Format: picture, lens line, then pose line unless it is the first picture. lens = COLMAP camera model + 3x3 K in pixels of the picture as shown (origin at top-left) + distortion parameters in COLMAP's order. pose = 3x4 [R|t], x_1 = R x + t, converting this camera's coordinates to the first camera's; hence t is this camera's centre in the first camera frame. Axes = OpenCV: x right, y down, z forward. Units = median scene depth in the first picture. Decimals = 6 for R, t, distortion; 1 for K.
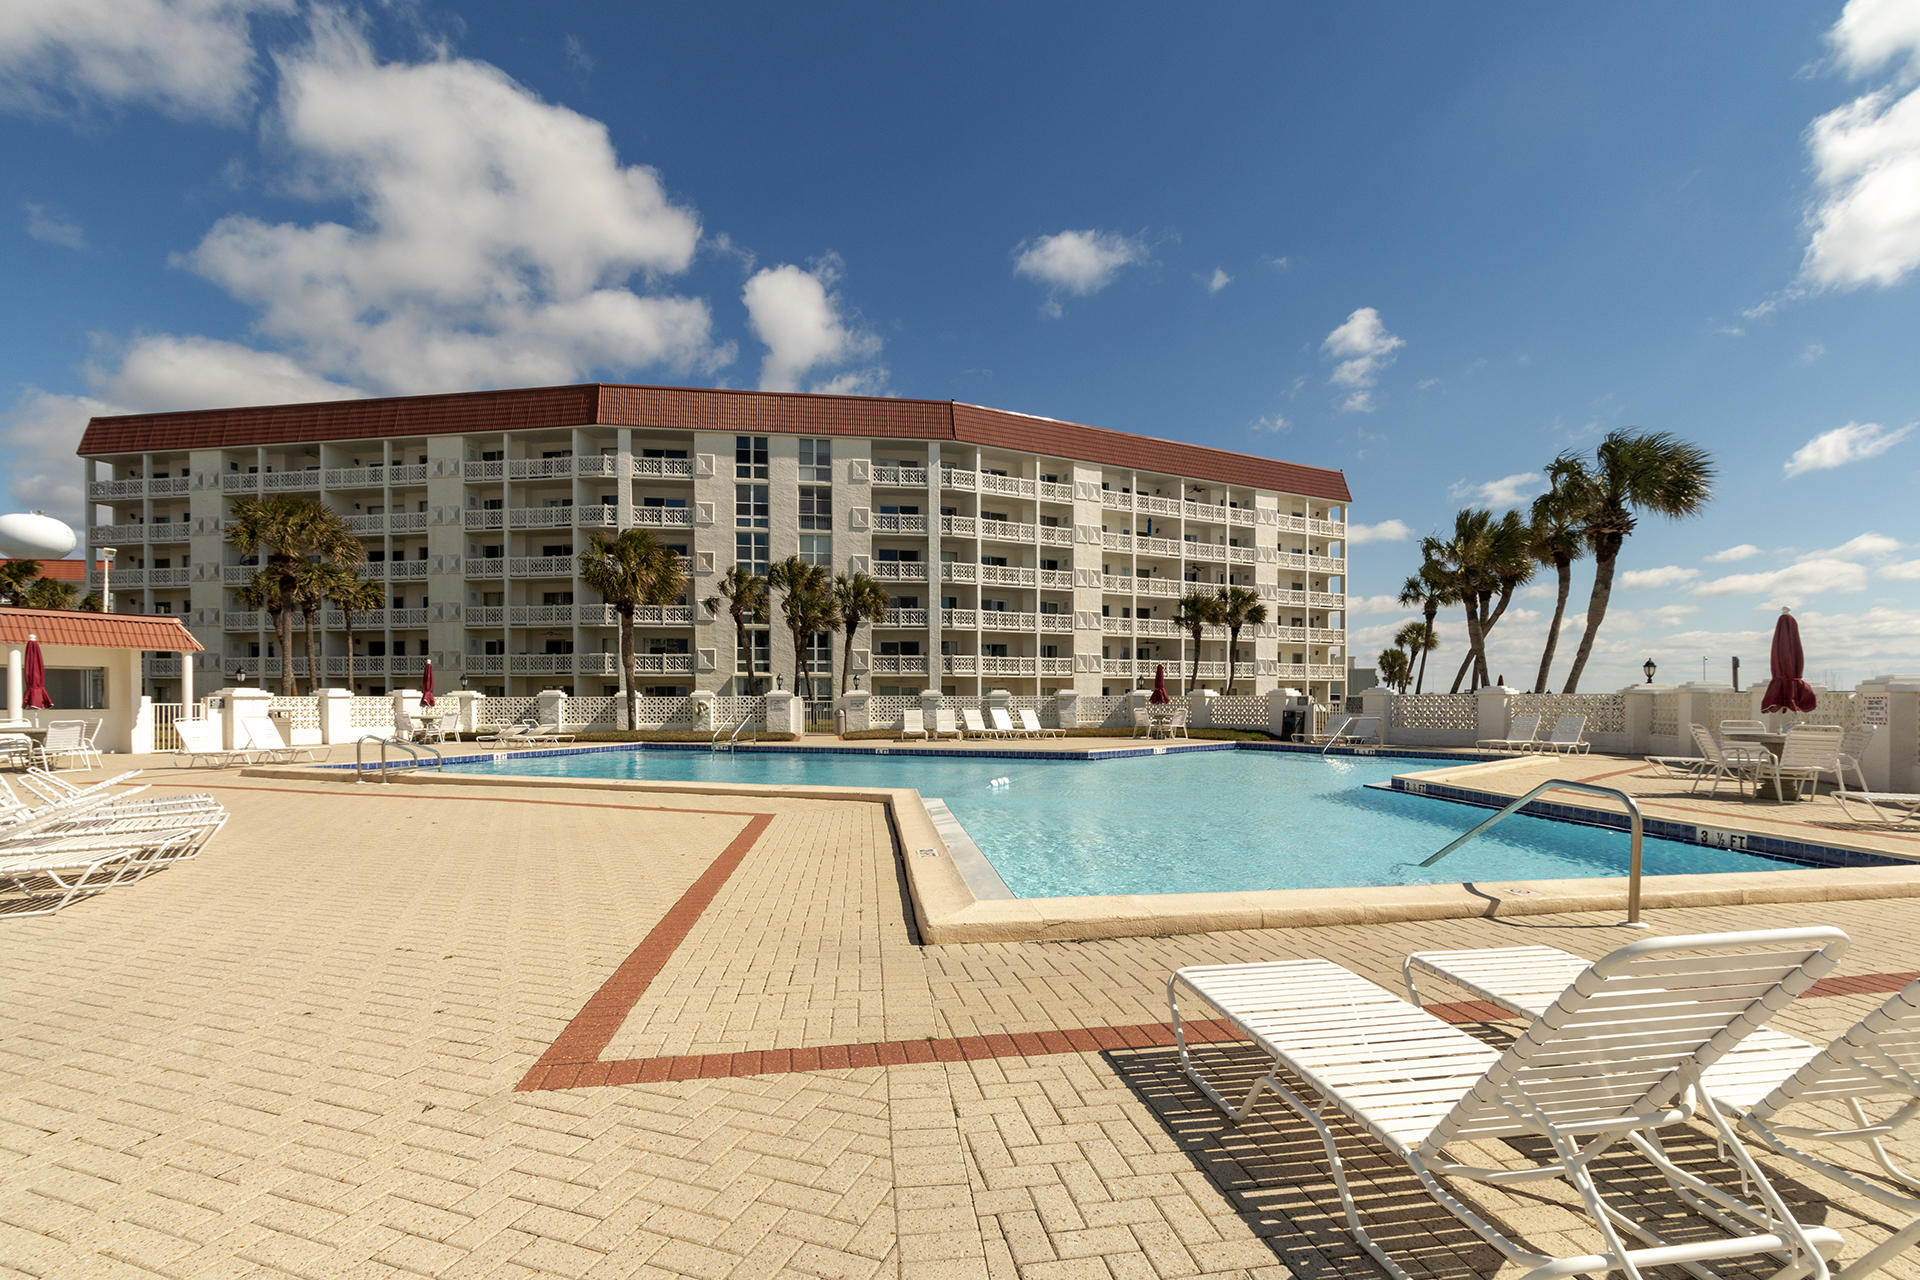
lens RADIAL K [[938.8, 0, 958.2], [0, 938.8, 708.5], [0, 0, 1]] dist [-0.000582, -0.000142]
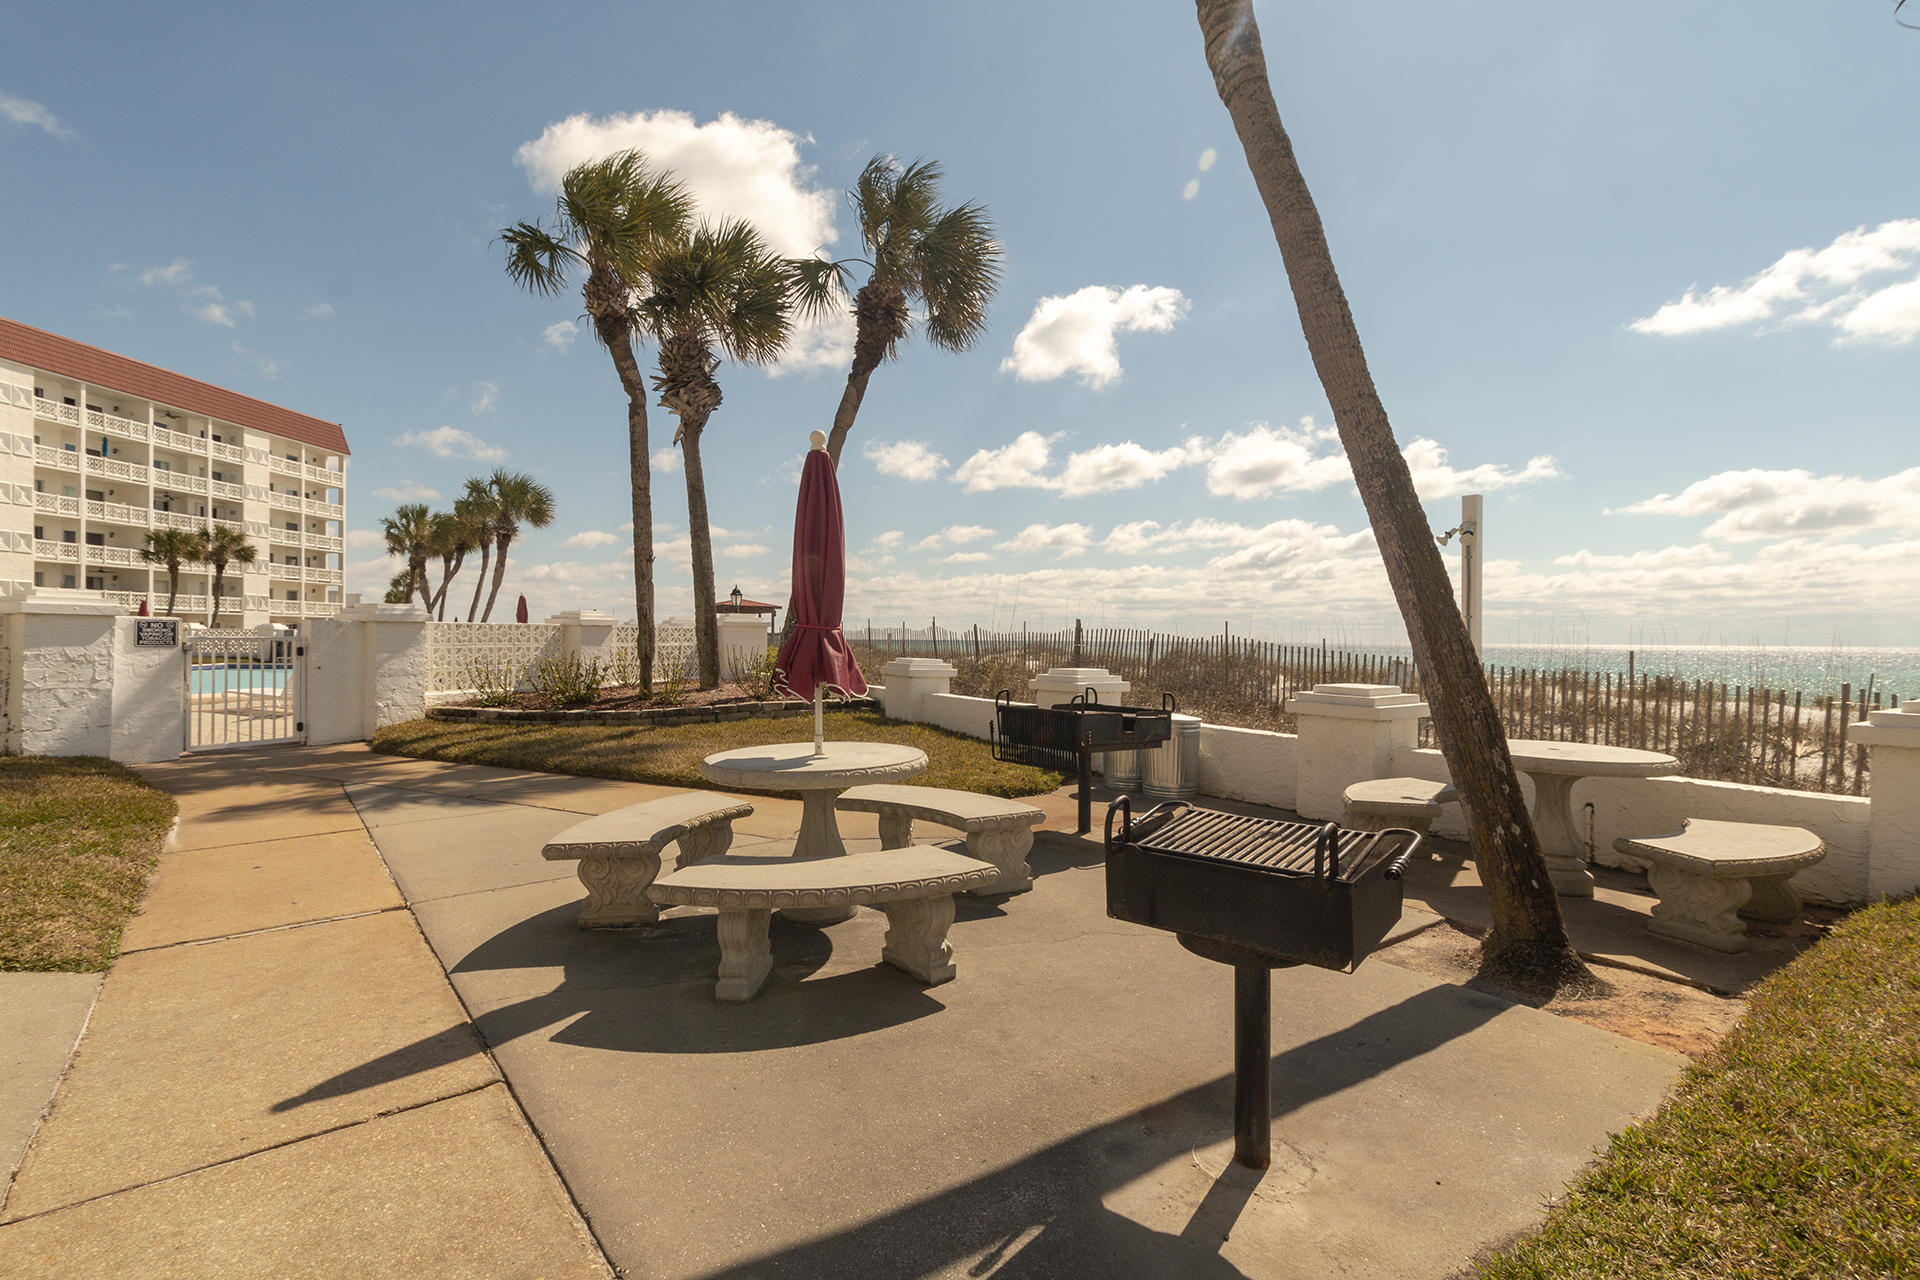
lens RADIAL K [[908.9, 0, 960.0], [0, 908.9, 640.0], [0, 0, 1]] dist [0.001502, 0.000646]
pose [[0.560931, 0.004358, 0.827851, -0.065078], [0.001728, 0.999978, -0.006434, 0.004705], [-0.827861, 0.005039, 0.560911, -0.199681]]
